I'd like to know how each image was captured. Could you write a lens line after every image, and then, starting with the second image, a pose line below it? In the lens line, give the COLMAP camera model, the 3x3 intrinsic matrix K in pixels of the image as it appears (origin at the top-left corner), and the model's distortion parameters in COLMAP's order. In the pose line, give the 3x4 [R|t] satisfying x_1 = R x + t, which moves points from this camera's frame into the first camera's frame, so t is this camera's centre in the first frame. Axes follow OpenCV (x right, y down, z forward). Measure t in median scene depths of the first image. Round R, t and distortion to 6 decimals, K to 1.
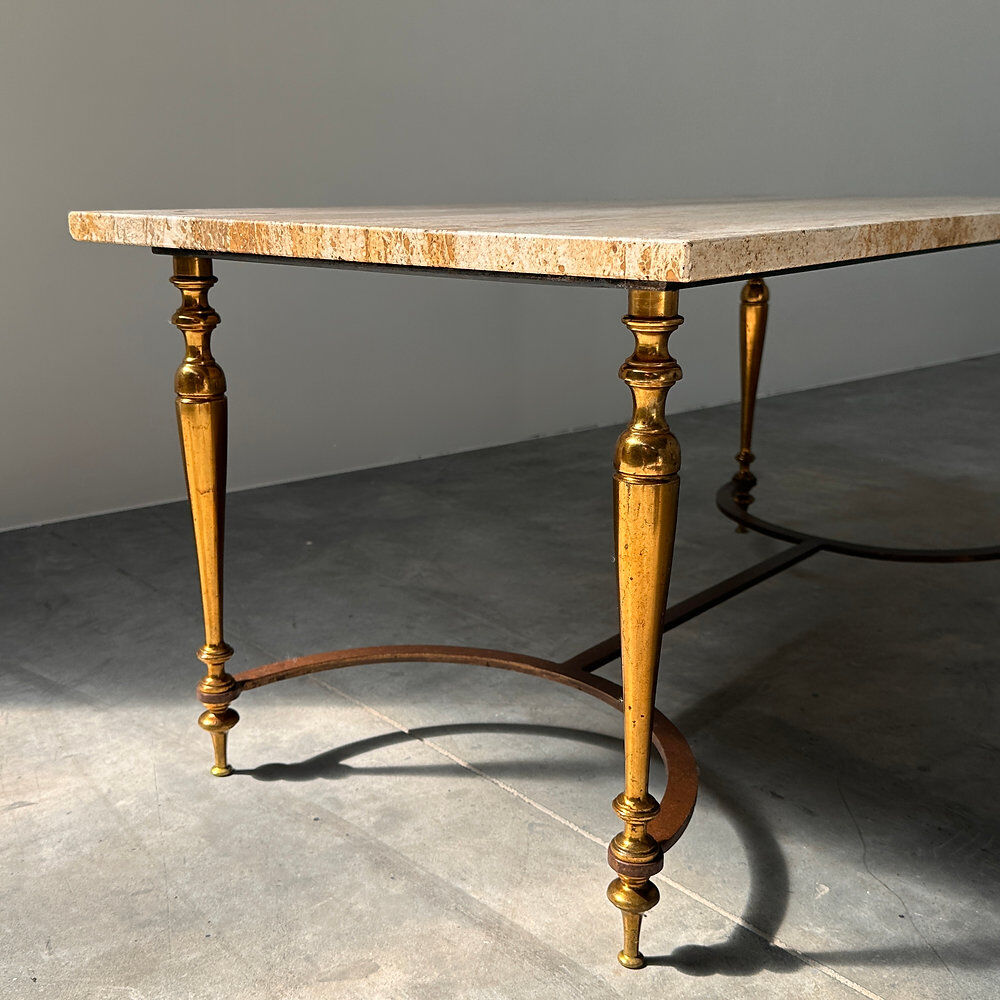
lens RADIAL K [[1218.4, 0, 491.2], [0, 1218.4, 490.1], [0, 0, 1]] dist [0.204758, -0.508600]
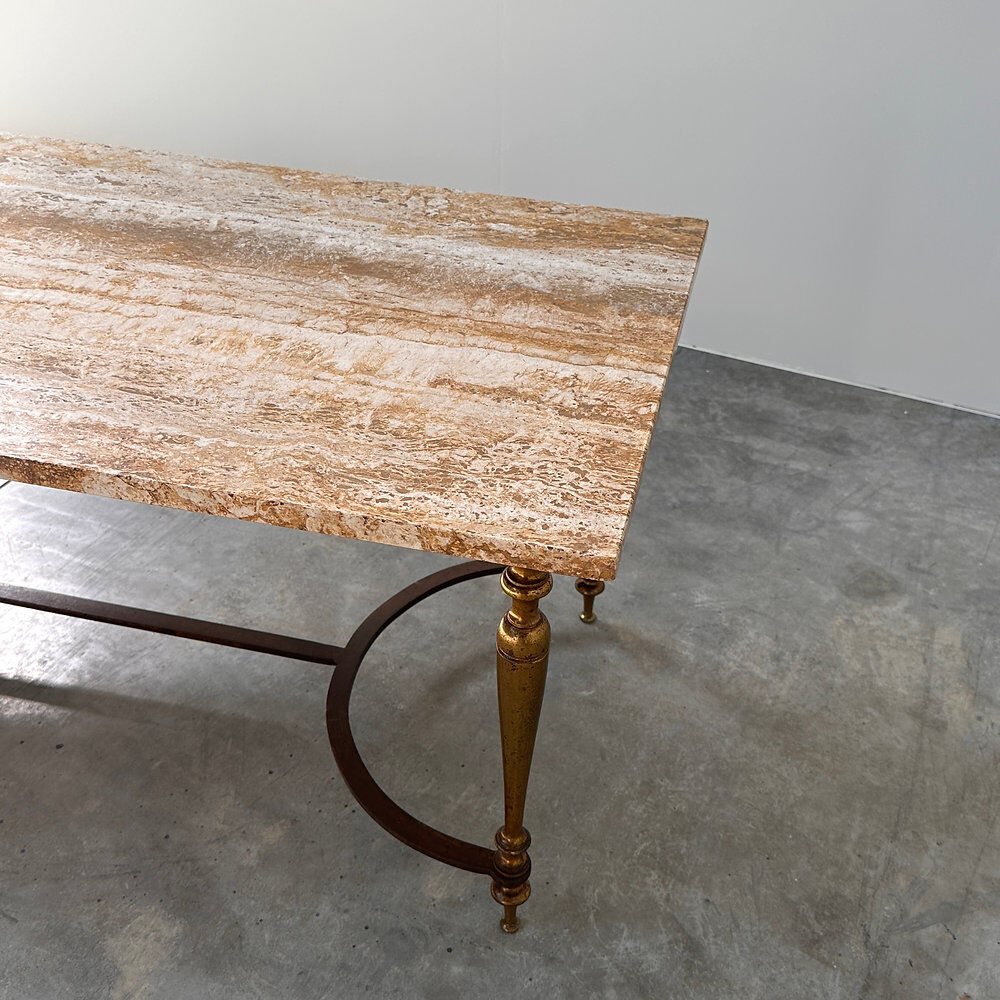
lens RADIAL K [[1211.7, 0, 498.2], [0, 1211.7, 487.9], [0, 0, 1]] dist [0.210185, -0.512035]
pose [[0.424143, 0.535581, -0.730243, 1.331782], [-0.250382, 0.844289, 0.473798, -0.744013], [0.870294, -0.018118, 0.492200, 1.051068]]
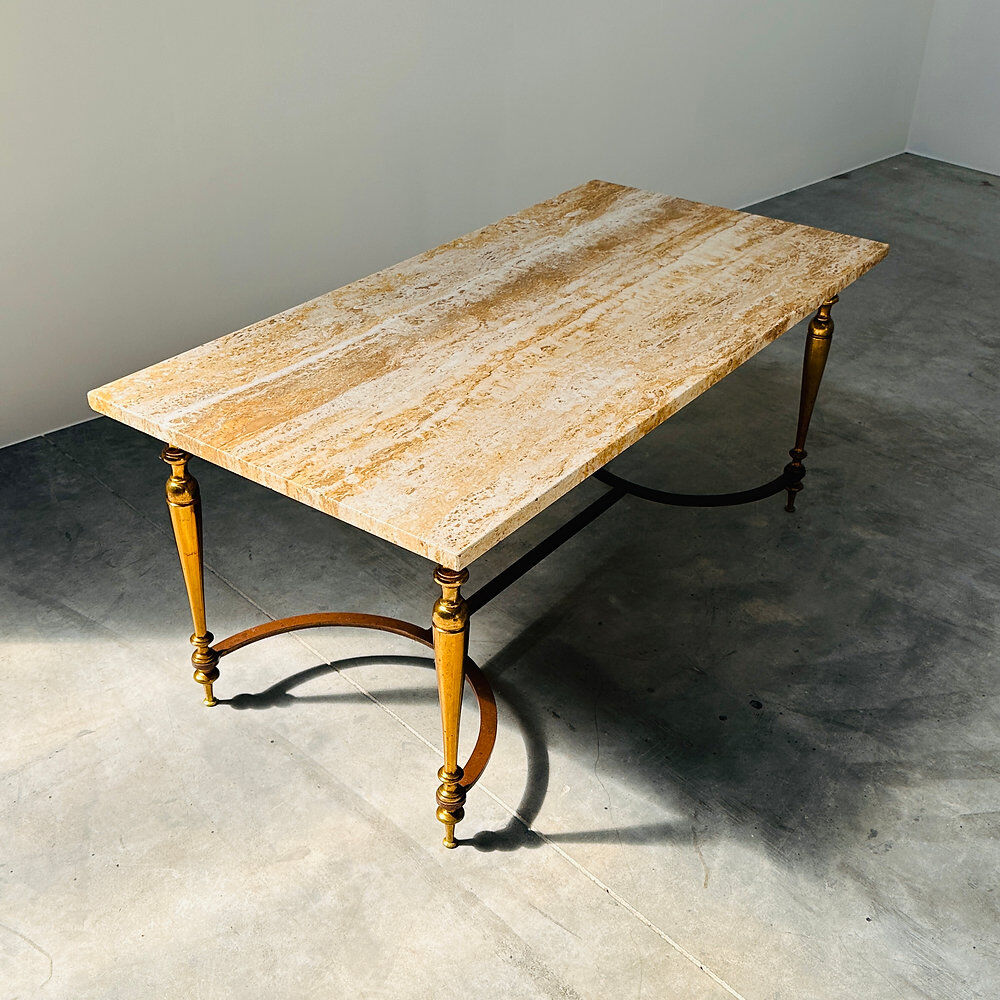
lens RADIAL K [[1209.1, 0, 500.0], [0, 1209.1, 500.0], [0, 0, 1]] dist [0.207123, -0.497698]
pose [[0.998862, -0.006740, 0.047211, 0.088834], [-0.007431, 0.955873, 0.293685, -0.536959], [-0.047107, -0.293701, 0.954736, -0.487023]]
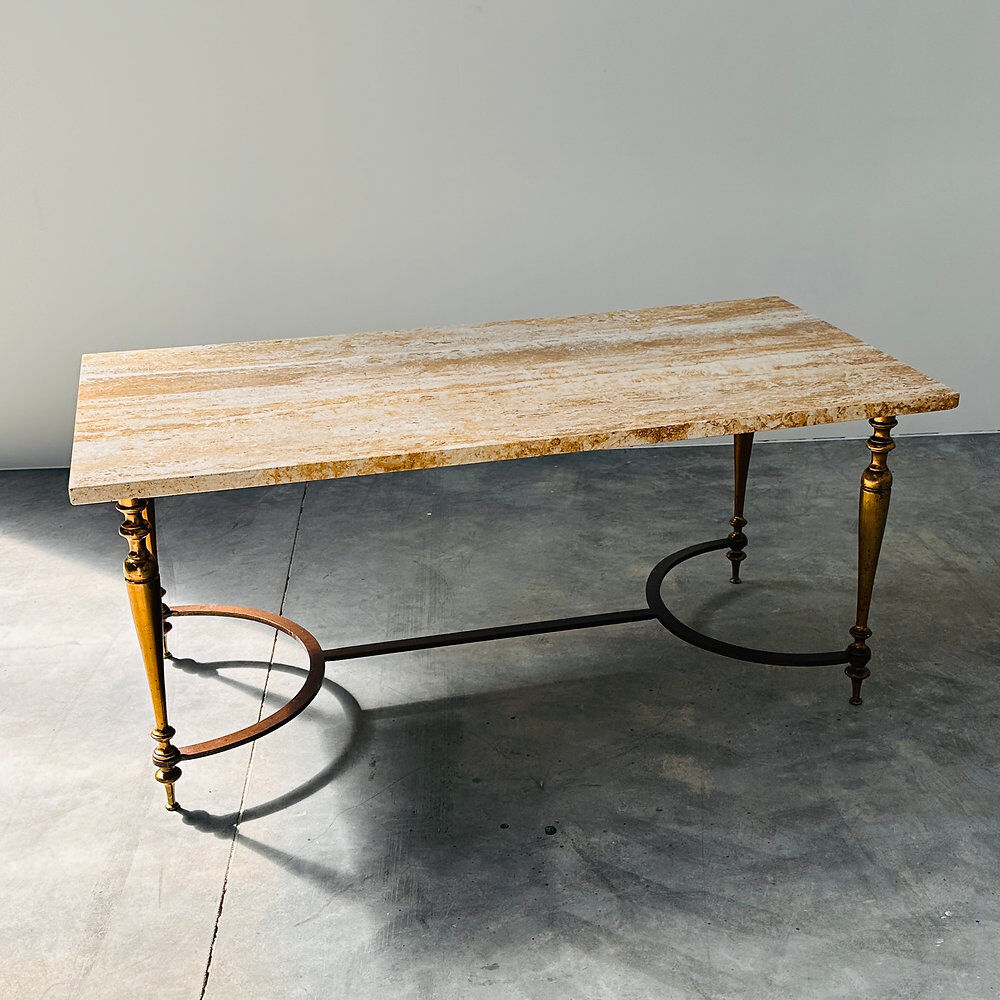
lens RADIAL K [[1342.3, 0, 481.3], [0, 1342.3, 543.9], [0, 0, 1]] dist [0.200665, -0.456824]
pose [[0.789956, 0.230749, -0.568088, 1.382986], [-0.127112, 0.967989, 0.216426, -0.468489], [0.599843, -0.098757, 0.793999, -0.318417]]
